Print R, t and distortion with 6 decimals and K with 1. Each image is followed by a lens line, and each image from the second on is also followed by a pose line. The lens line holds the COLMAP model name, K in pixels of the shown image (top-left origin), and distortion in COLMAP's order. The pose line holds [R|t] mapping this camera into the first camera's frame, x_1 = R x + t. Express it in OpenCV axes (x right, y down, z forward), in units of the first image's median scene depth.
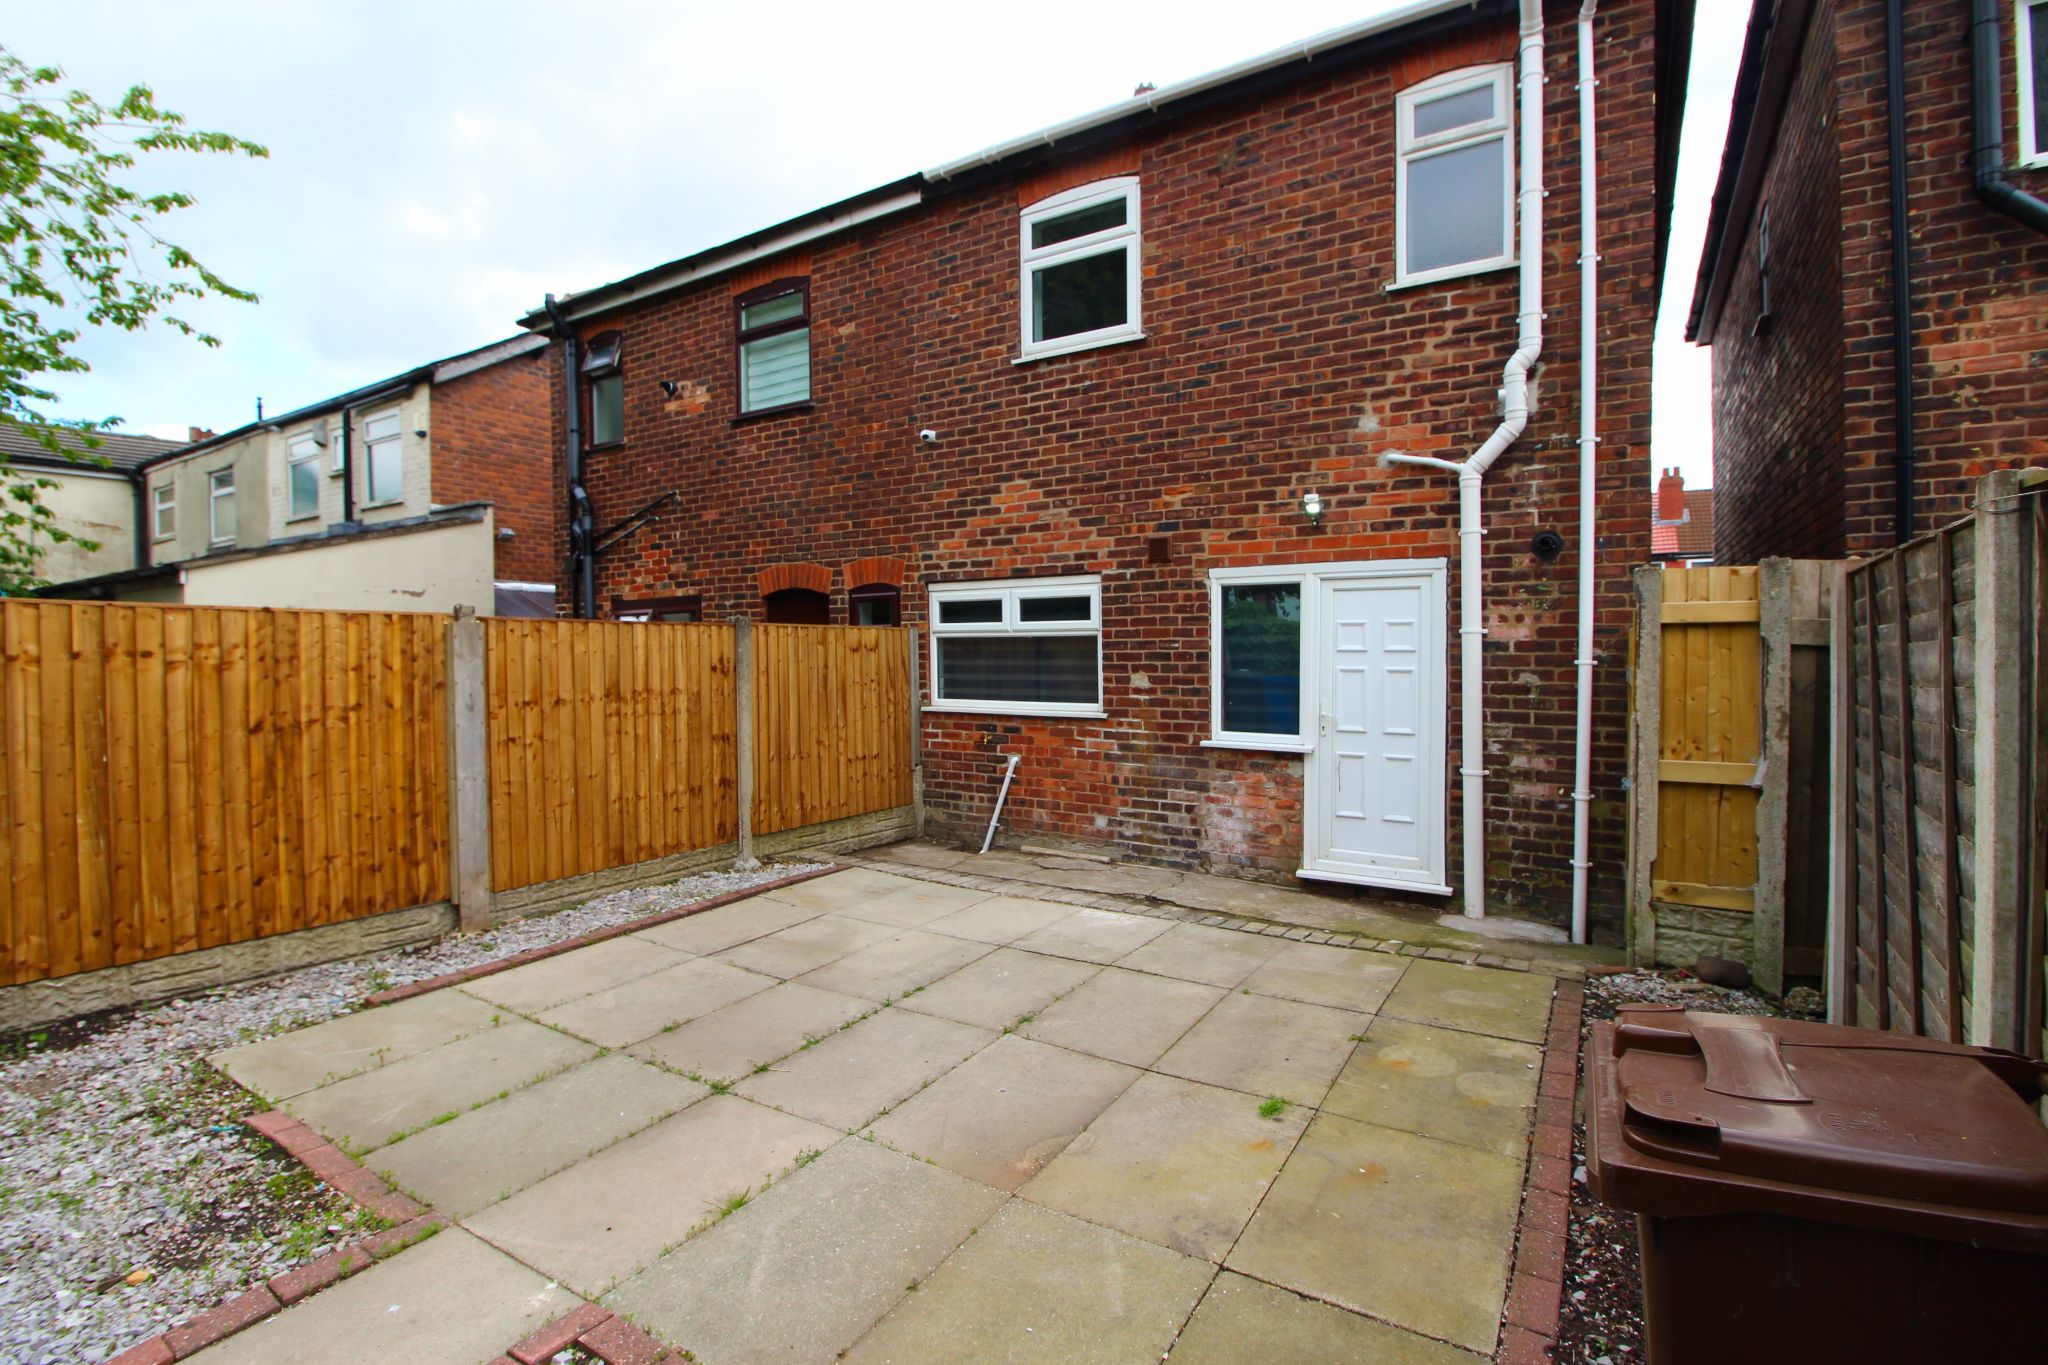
lens RADIAL K [[943.6, 0, 1009.3], [0, 943.6, 668.0], [0, 0, 1]] dist [0.001971, -0.013472]
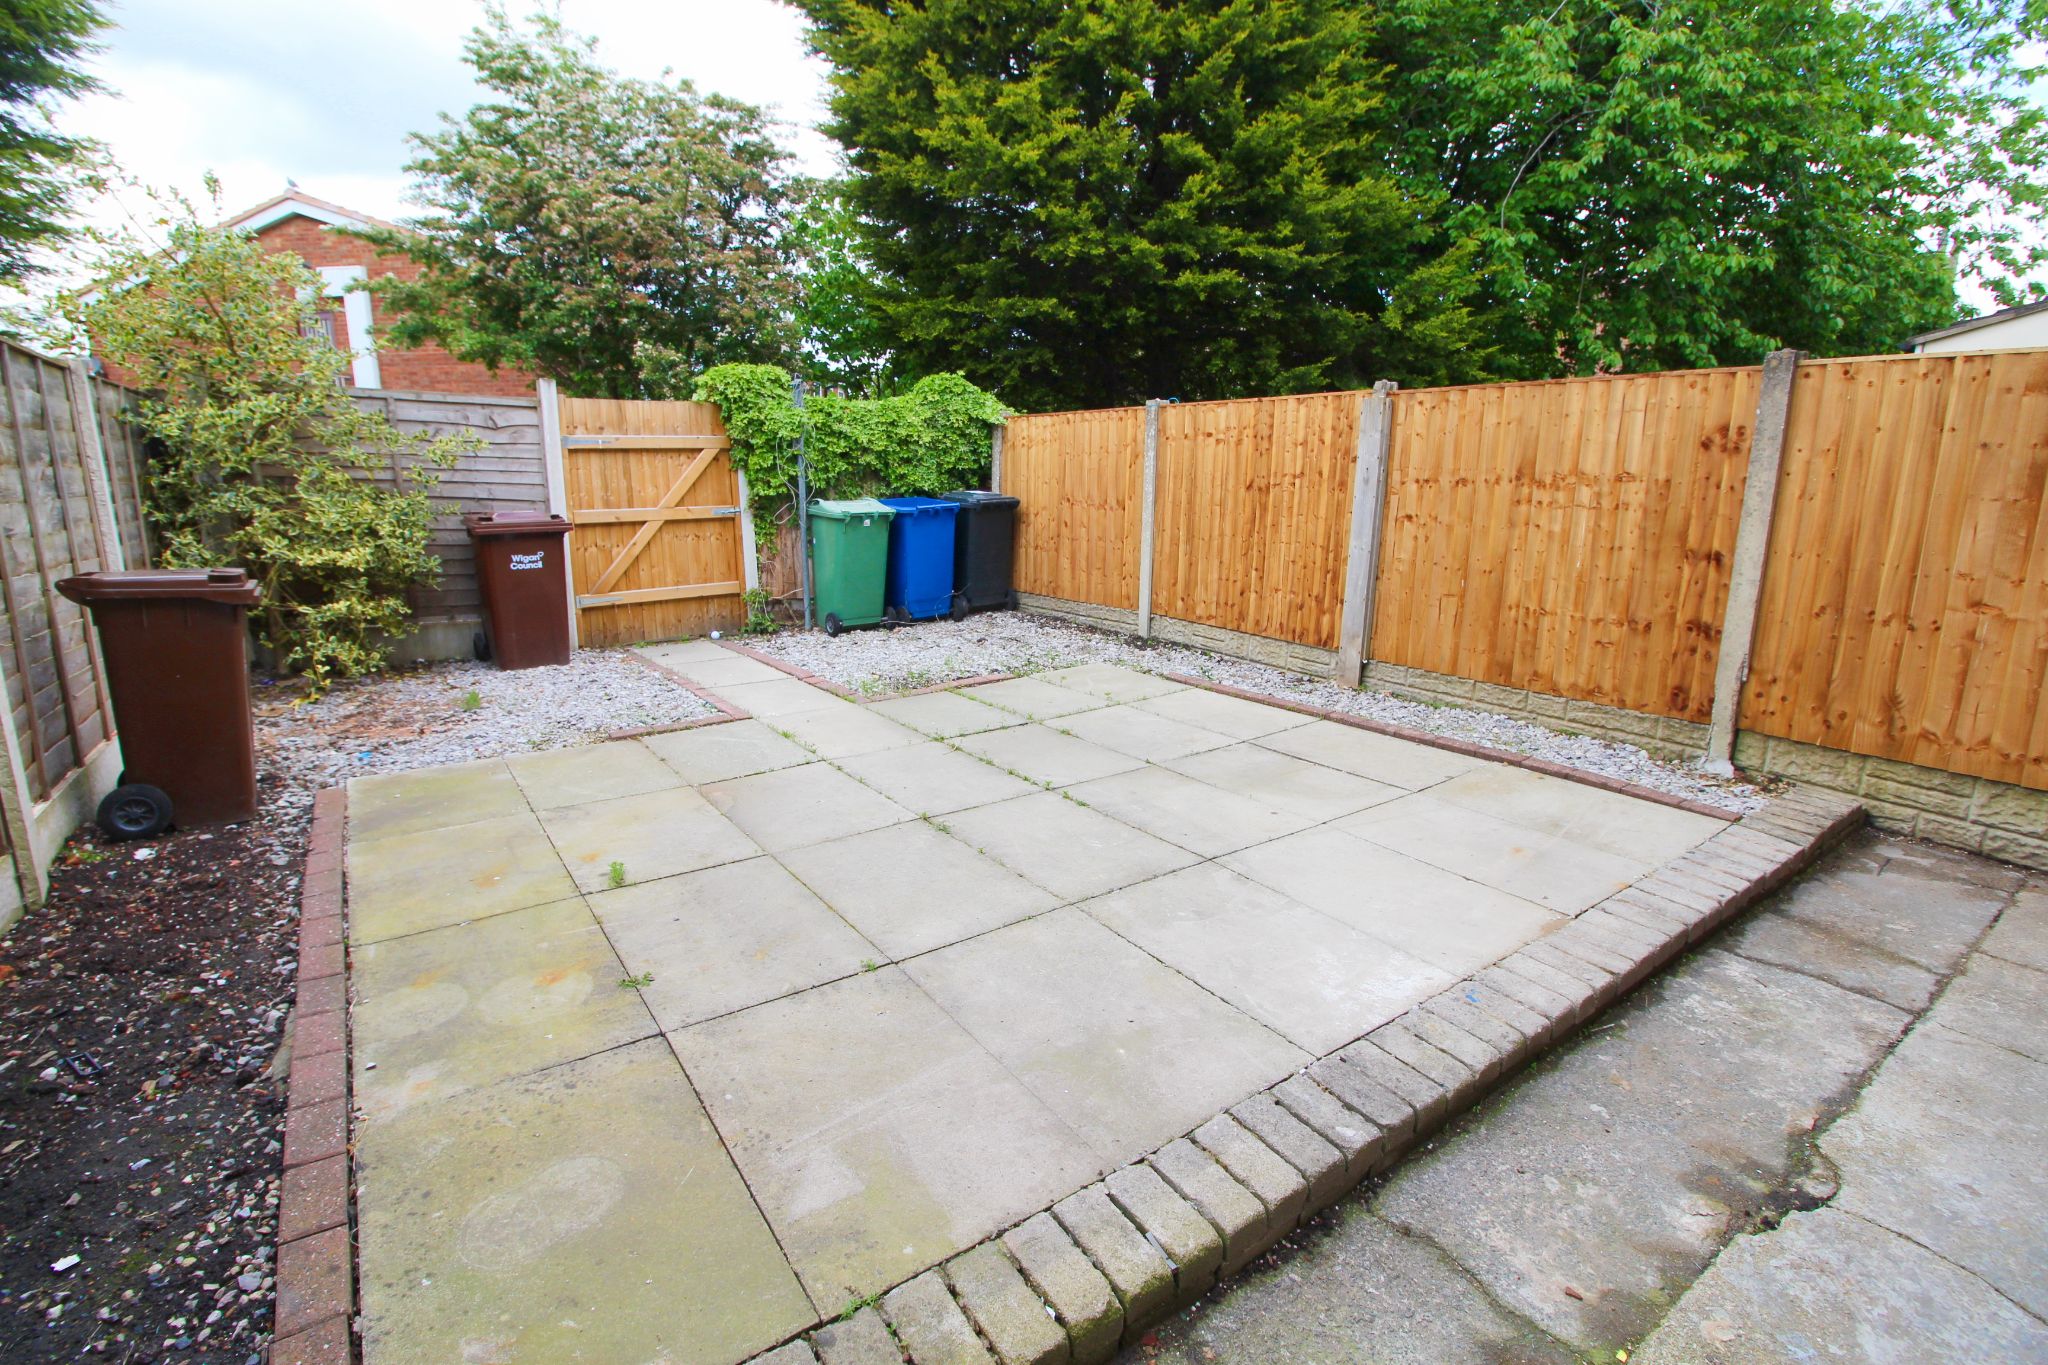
lens RADIAL K [[943.6, 0, 1009.3], [0, 943.6, 668.0], [0, 0, 1]] dist [0.001971, -0.013472]
pose [[-0.387877, 0.200689, -0.899597, 0.688440], [-0.011655, 0.974862, 0.222505, 0.018136], [0.921637, 0.096789, -0.375788, 1.228246]]
